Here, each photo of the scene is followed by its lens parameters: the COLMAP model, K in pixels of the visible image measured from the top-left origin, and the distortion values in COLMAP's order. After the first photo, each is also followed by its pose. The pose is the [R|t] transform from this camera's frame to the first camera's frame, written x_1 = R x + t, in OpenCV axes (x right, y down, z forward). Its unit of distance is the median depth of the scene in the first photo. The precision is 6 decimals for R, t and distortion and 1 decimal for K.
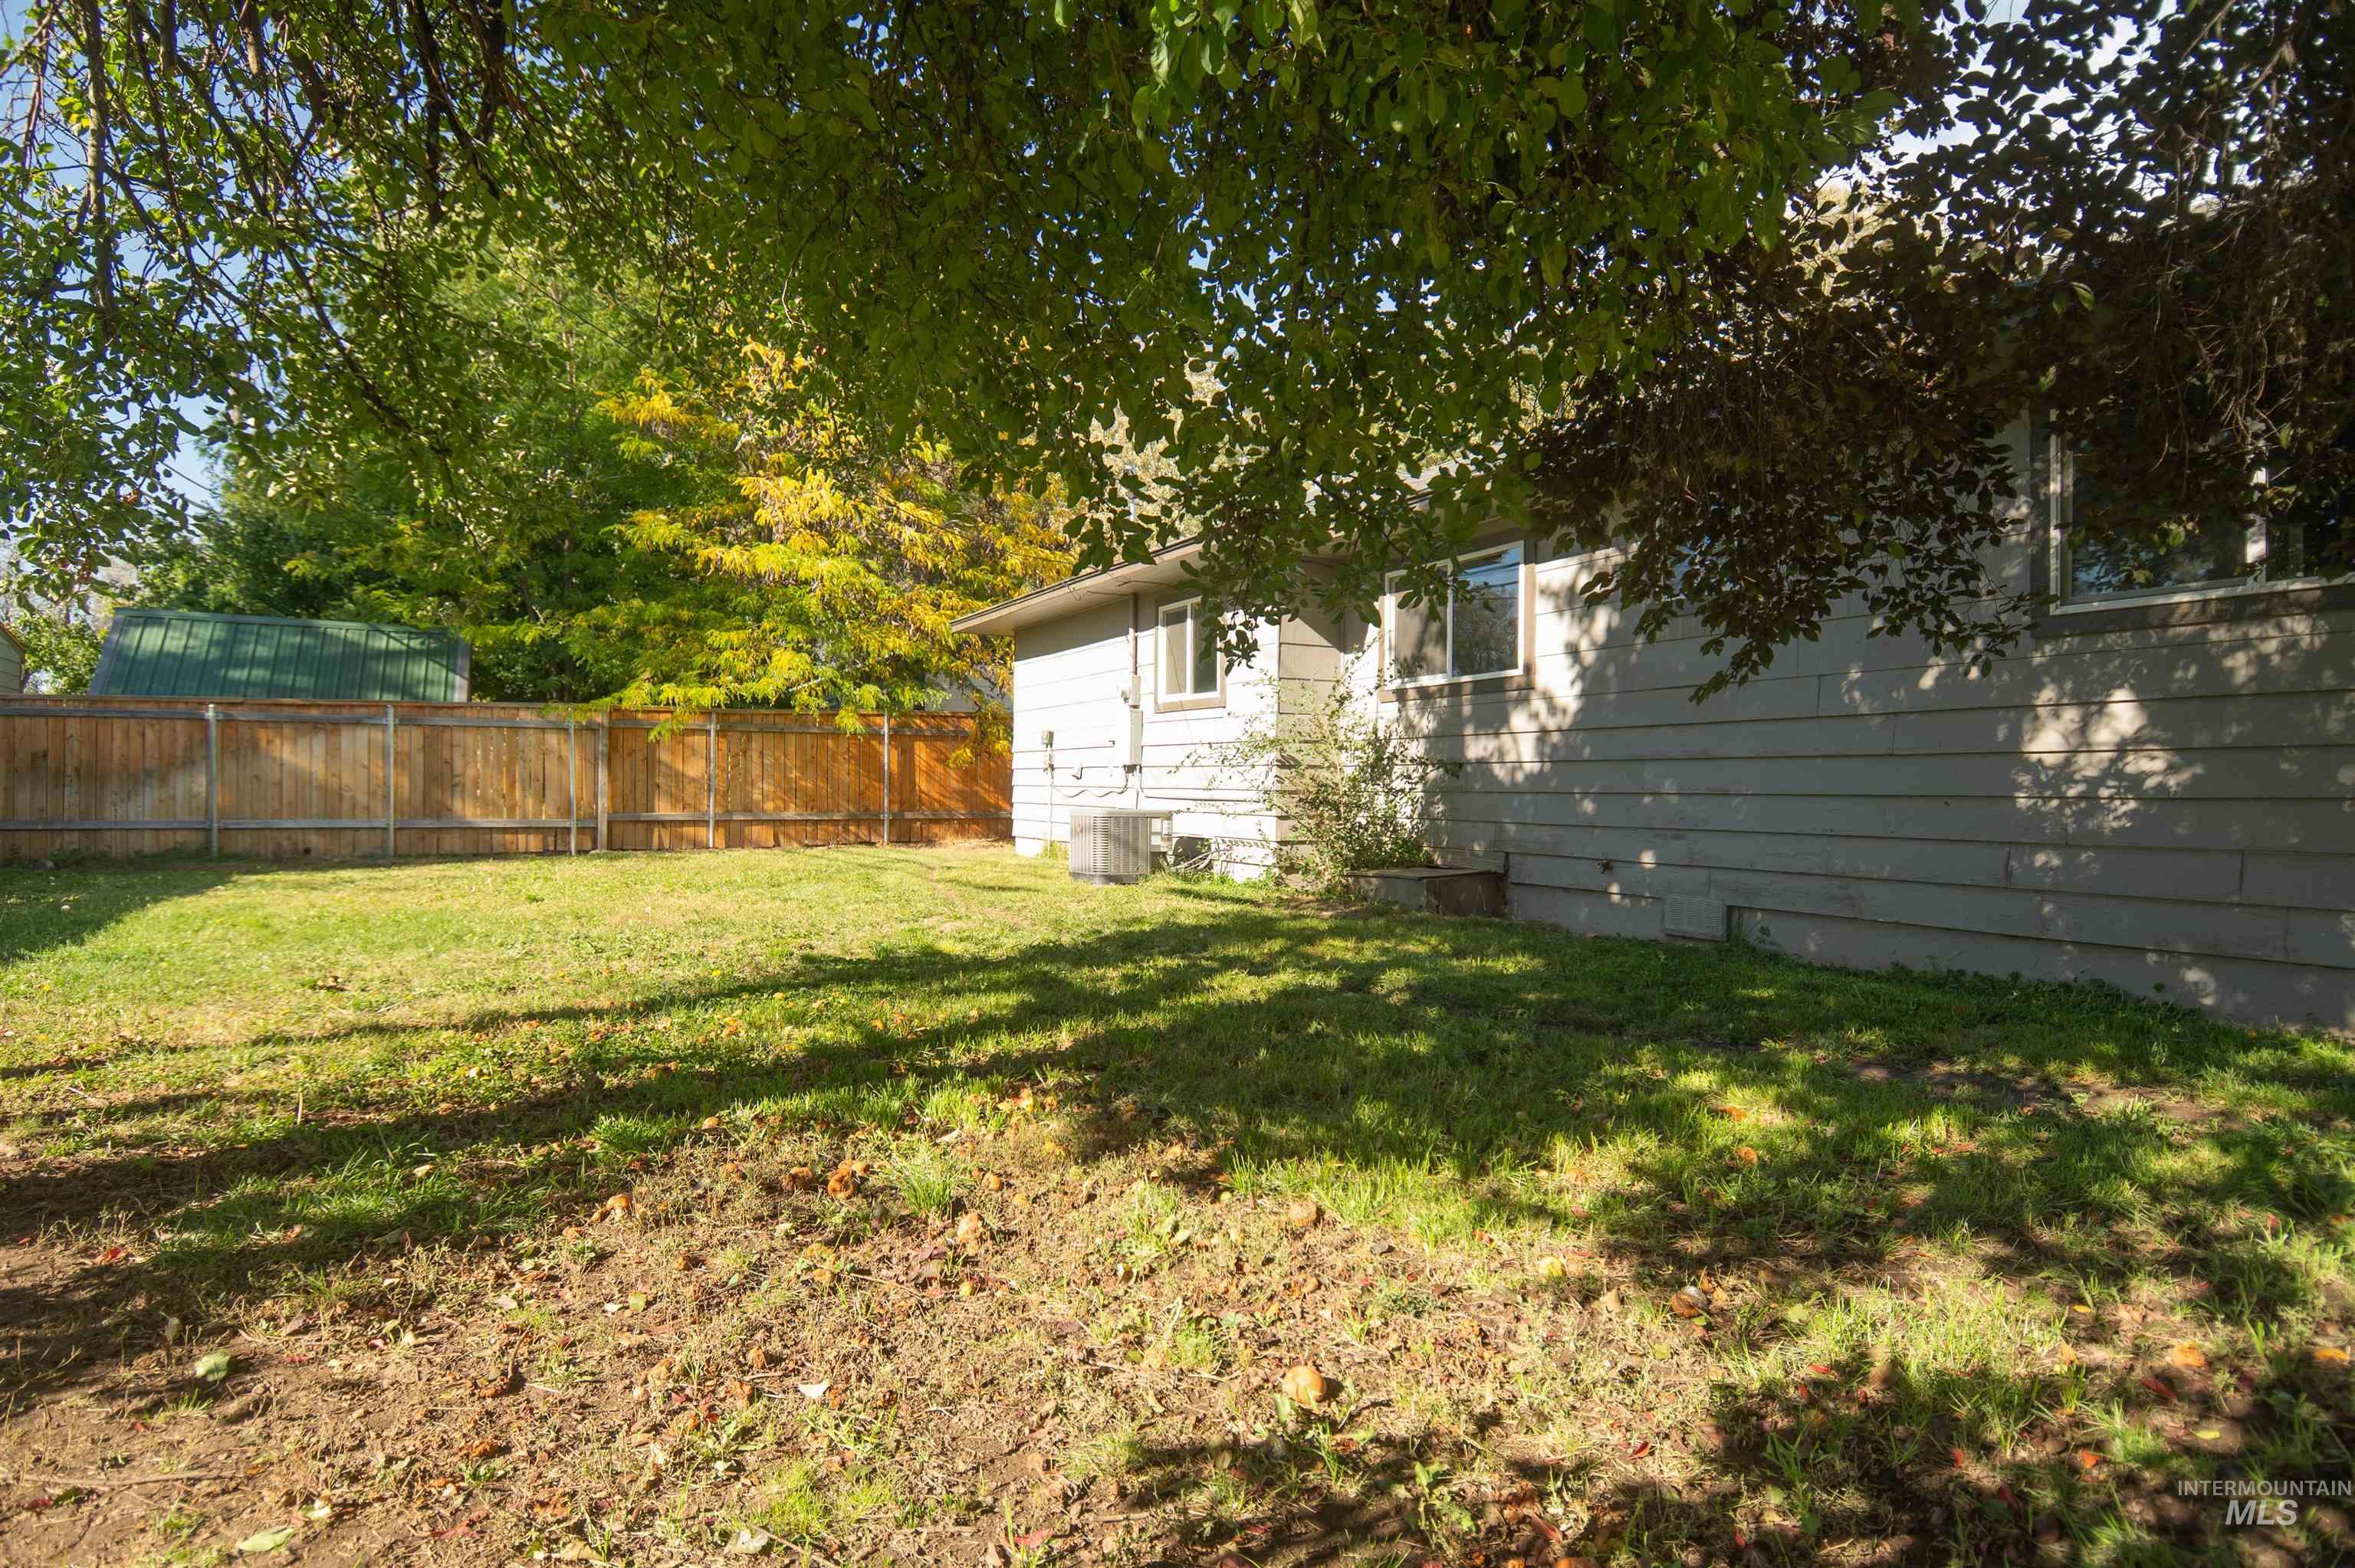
lens RADIAL K [[1238.4, 0, 1185.9], [0, 1238.4, 790.8], [0, 0, 1]] dist [0.024991, -0.030015]
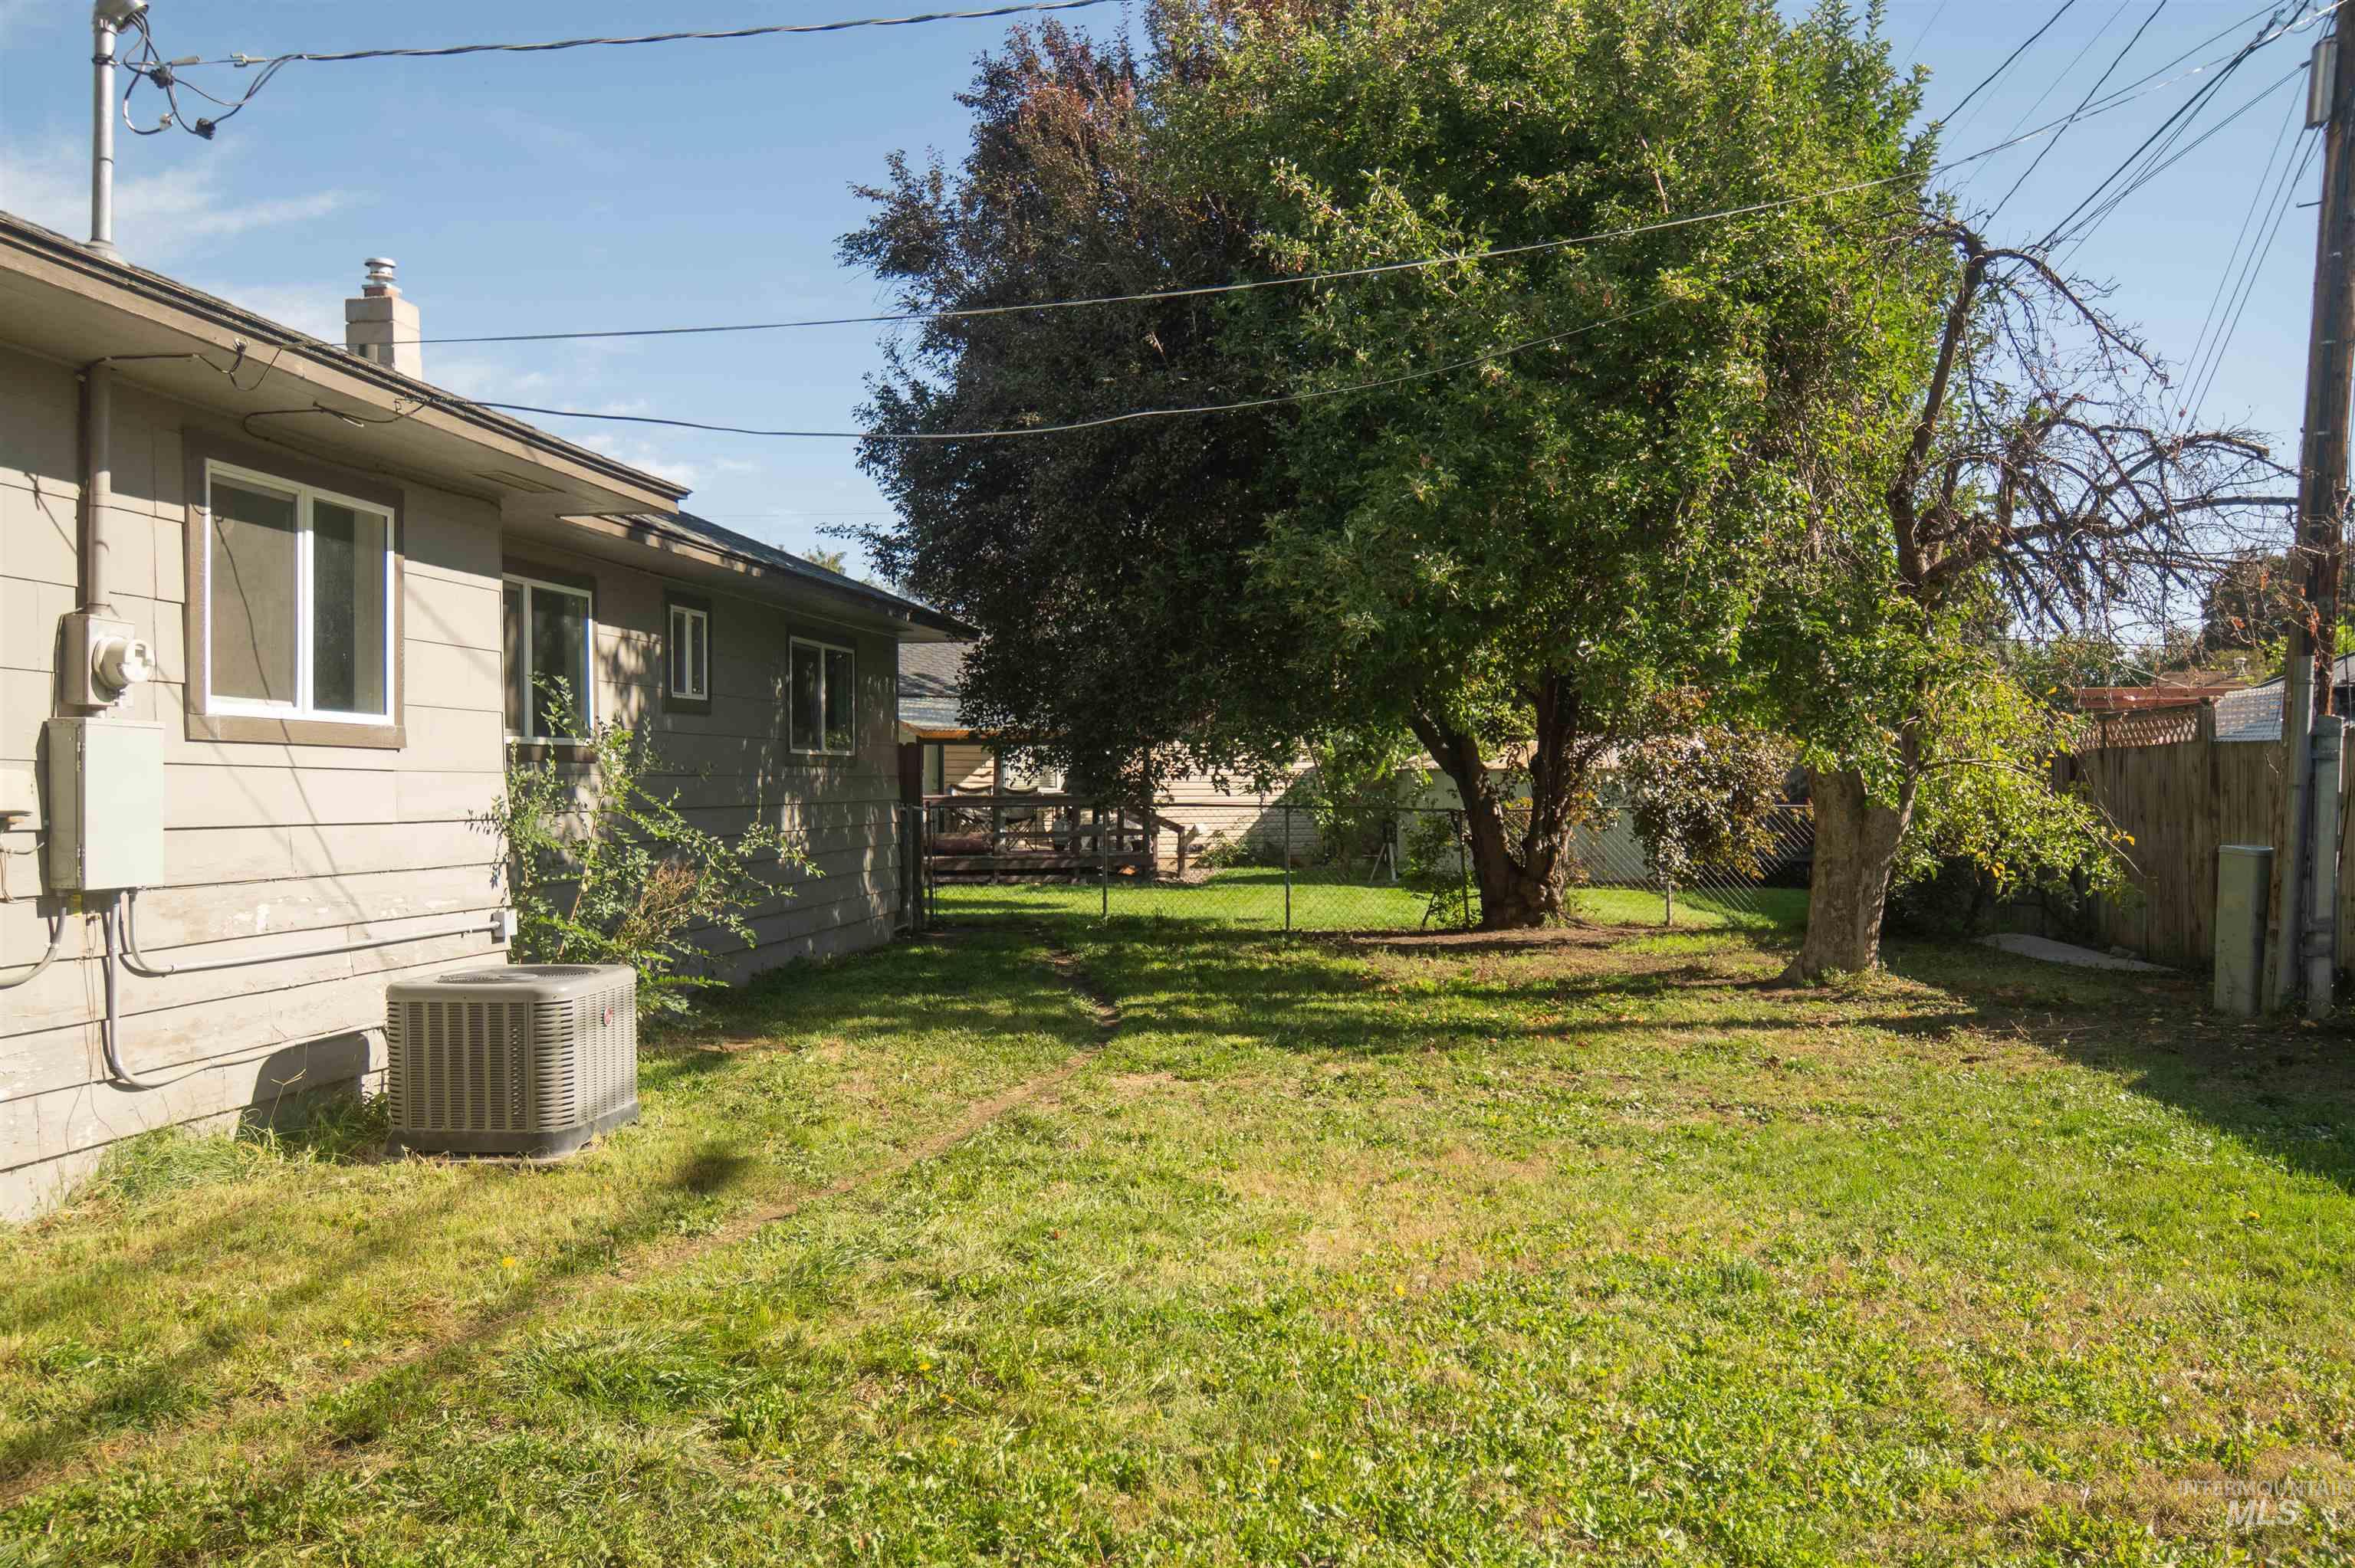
lens RADIAL K [[1814.4, 0, 1177.5], [0, 1814.4, 784.0], [0, 0, 1]] dist [0.035609, -0.000727]
pose [[-0.801647, -0.002820, 0.597792, -0.835467], [0.002775, 0.999961, 0.008438, -0.074045], [-0.597792, 0.008423, -0.801607, 1.787796]]
